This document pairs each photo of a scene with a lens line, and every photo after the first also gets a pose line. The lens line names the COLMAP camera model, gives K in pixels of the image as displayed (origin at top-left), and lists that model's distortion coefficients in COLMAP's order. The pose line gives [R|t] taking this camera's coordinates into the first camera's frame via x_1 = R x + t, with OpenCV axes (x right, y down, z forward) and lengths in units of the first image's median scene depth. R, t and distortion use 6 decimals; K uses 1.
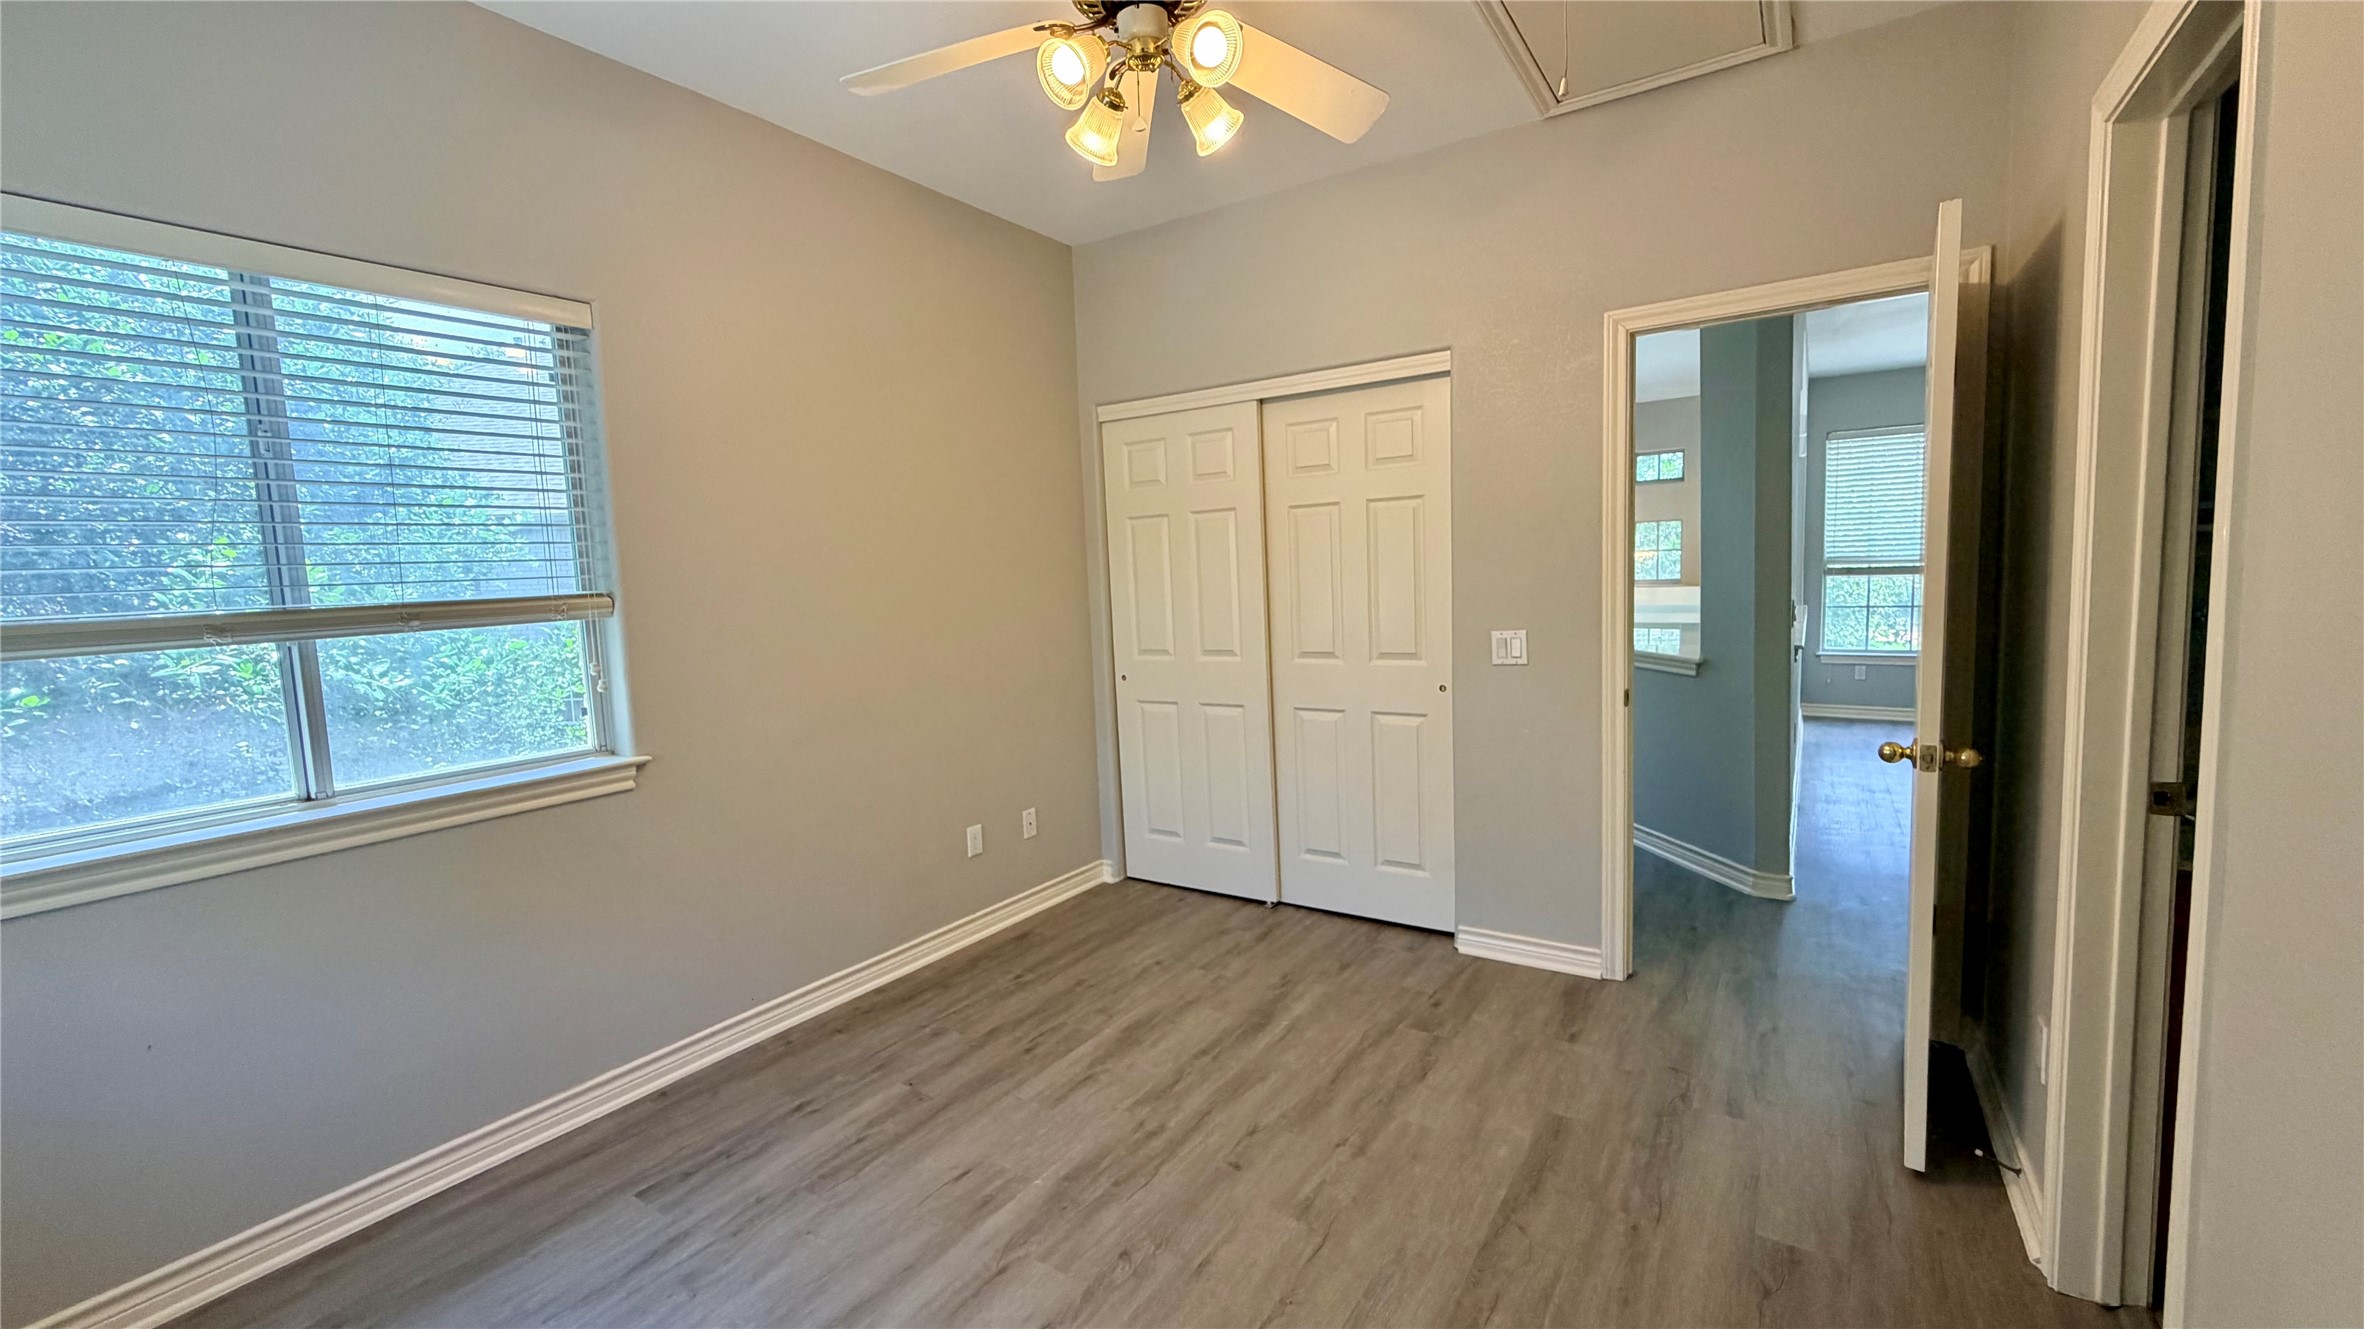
lens RADIAL K [[946.1, 0, 1175.3], [0, 946.1, 664.5], [0, 0, 1]] dist [0.000796, -0.000227]
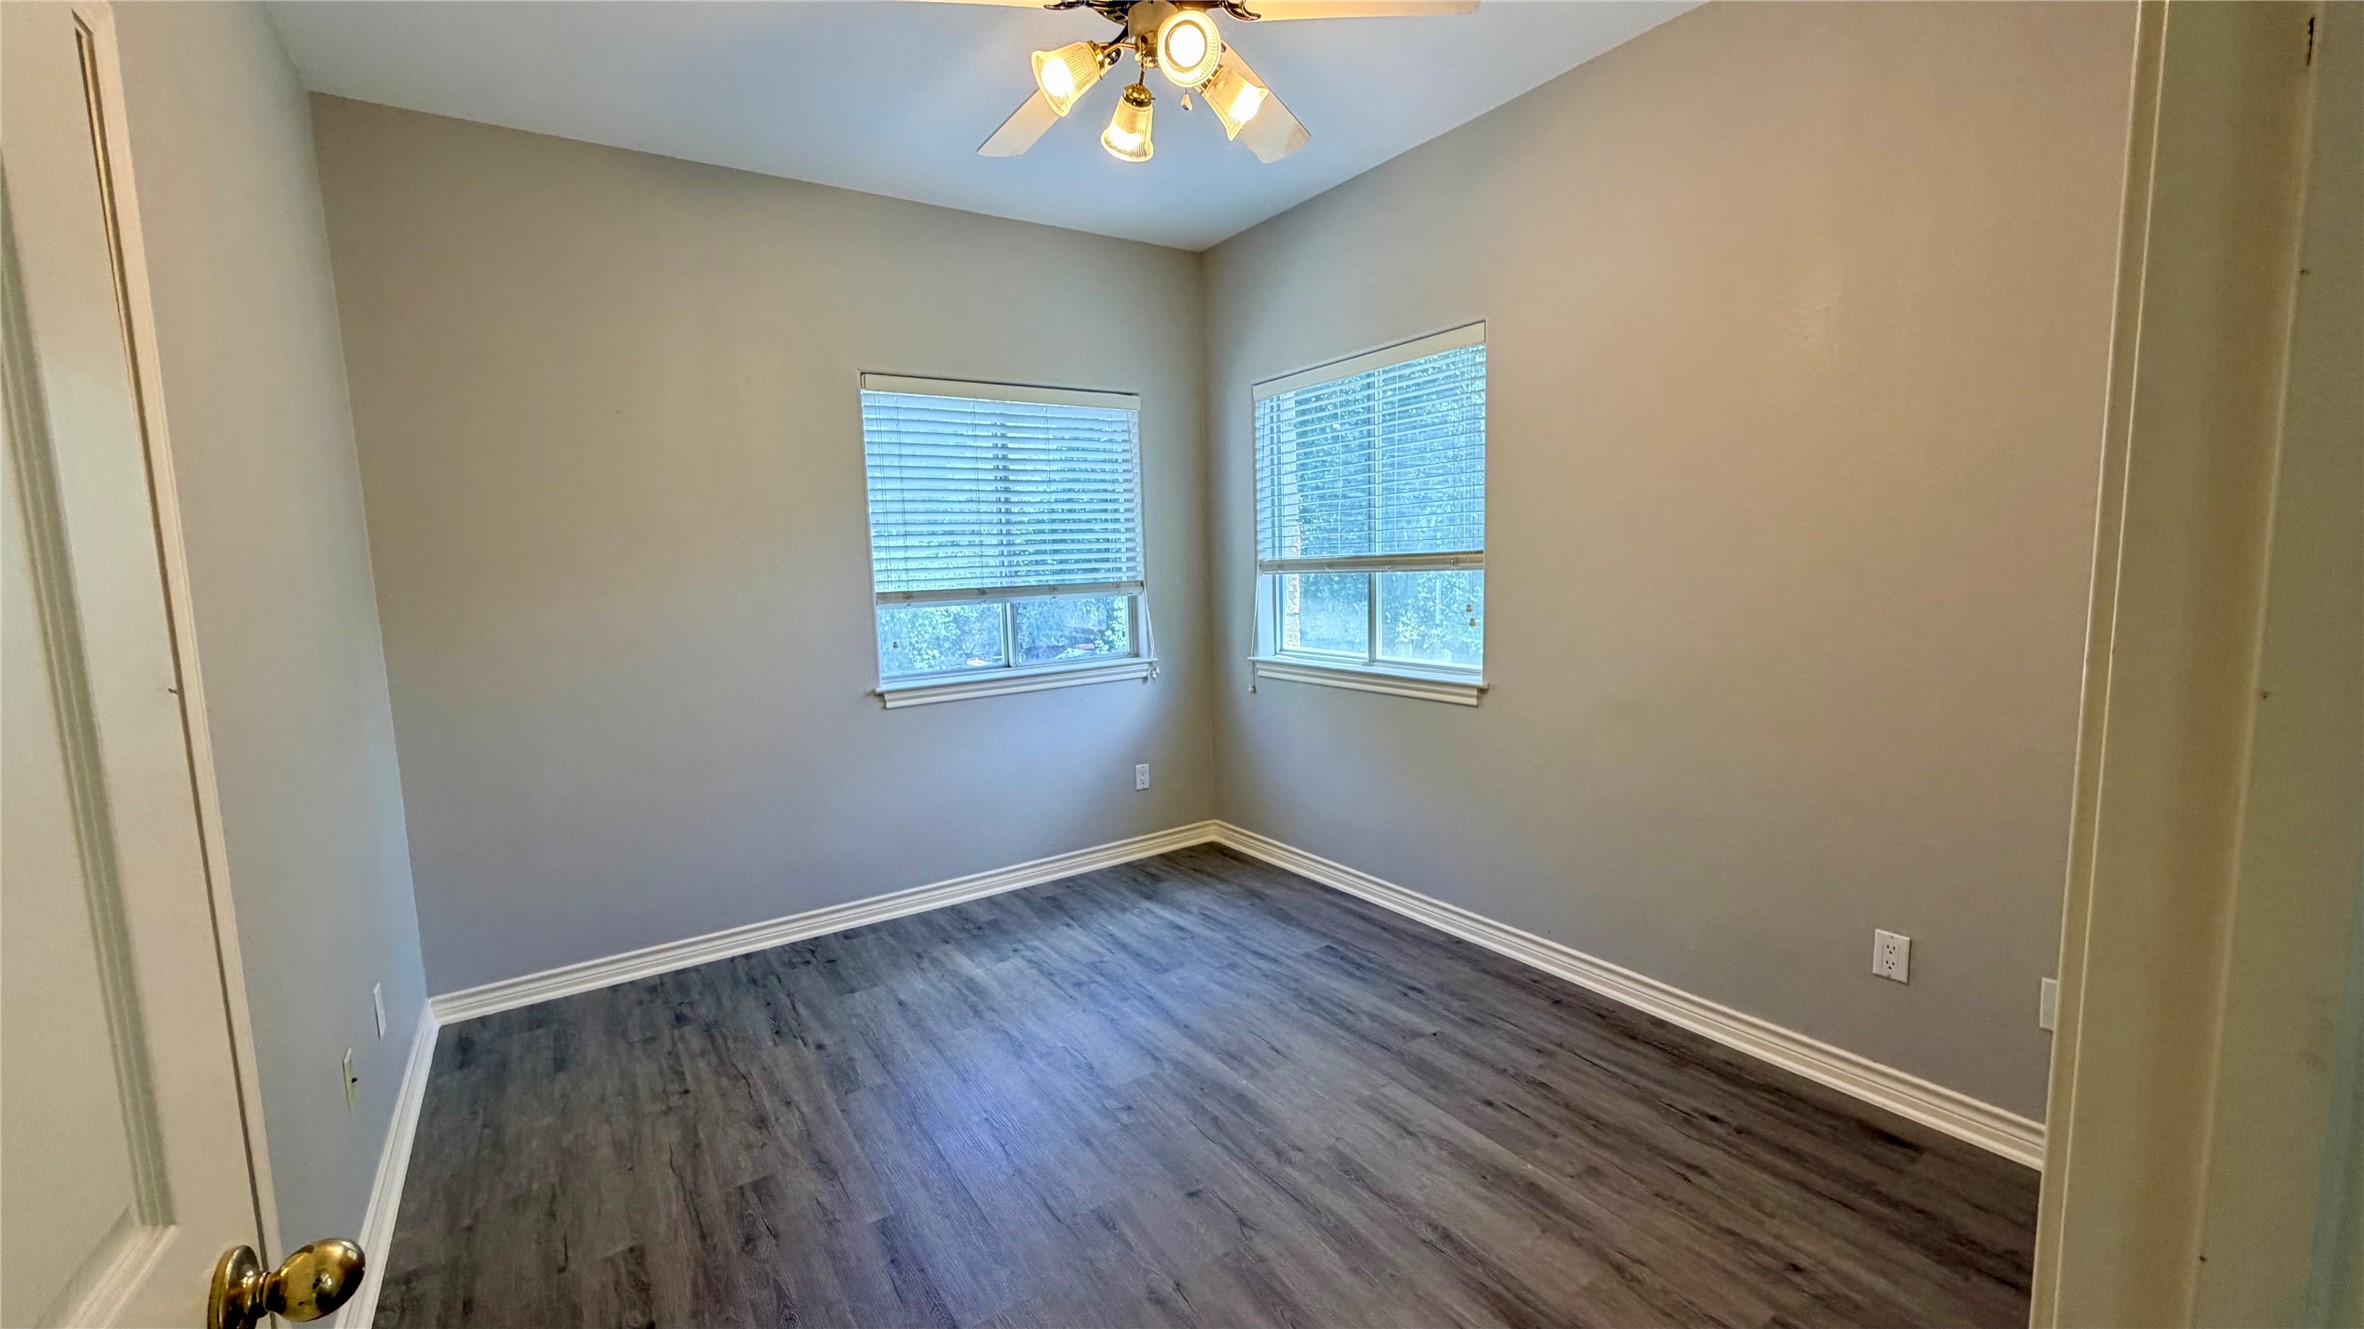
lens RADIAL K [[946.1, 0, 1175.3], [0, 946.1, 664.5], [0, 0, 1]] dist [0.000796, -0.000227]
pose [[-0.383954, 0.153465, -0.910510, 0.740890], [-0.046480, 0.981629, 0.185052, -0.141089], [0.922182, 0.113372, -0.369768, 1.109601]]
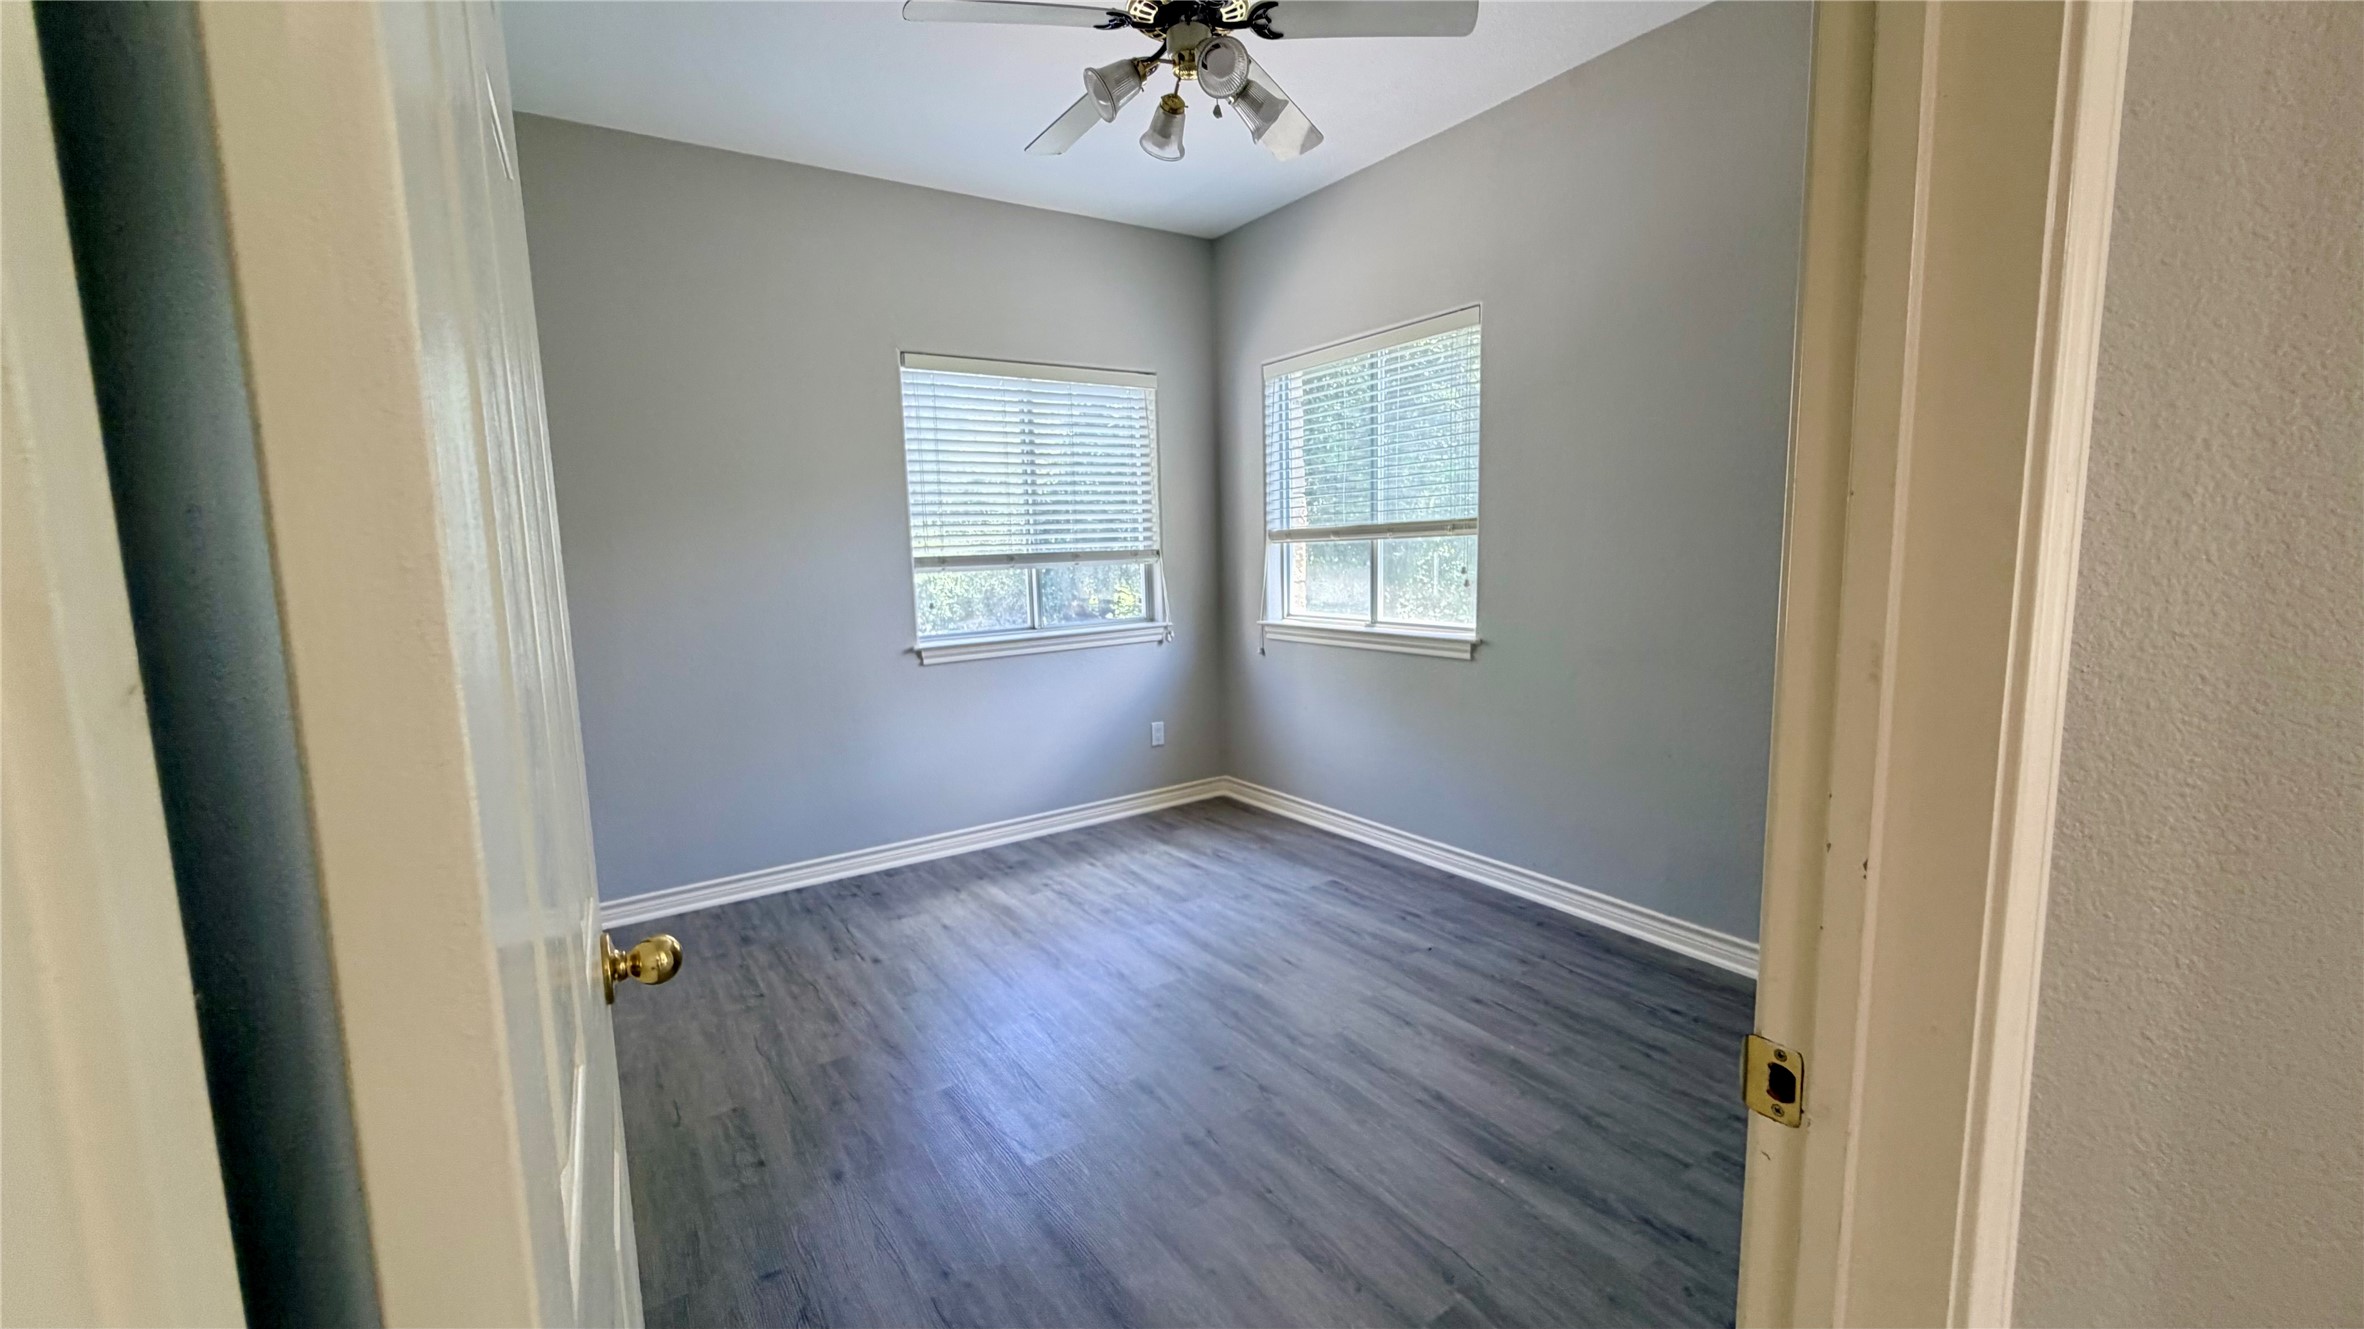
lens RADIAL K [[946.1, 0, 1175.3], [0, 946.1, 664.5], [0, 0, 1]] dist [0.000796, -0.000227]
pose [[-0.381984, 0.165905, -0.909156, 0.864412], [-0.048721, 0.978772, 0.199079, -0.117869], [0.922884, 0.120340, -0.365792, 1.128566]]
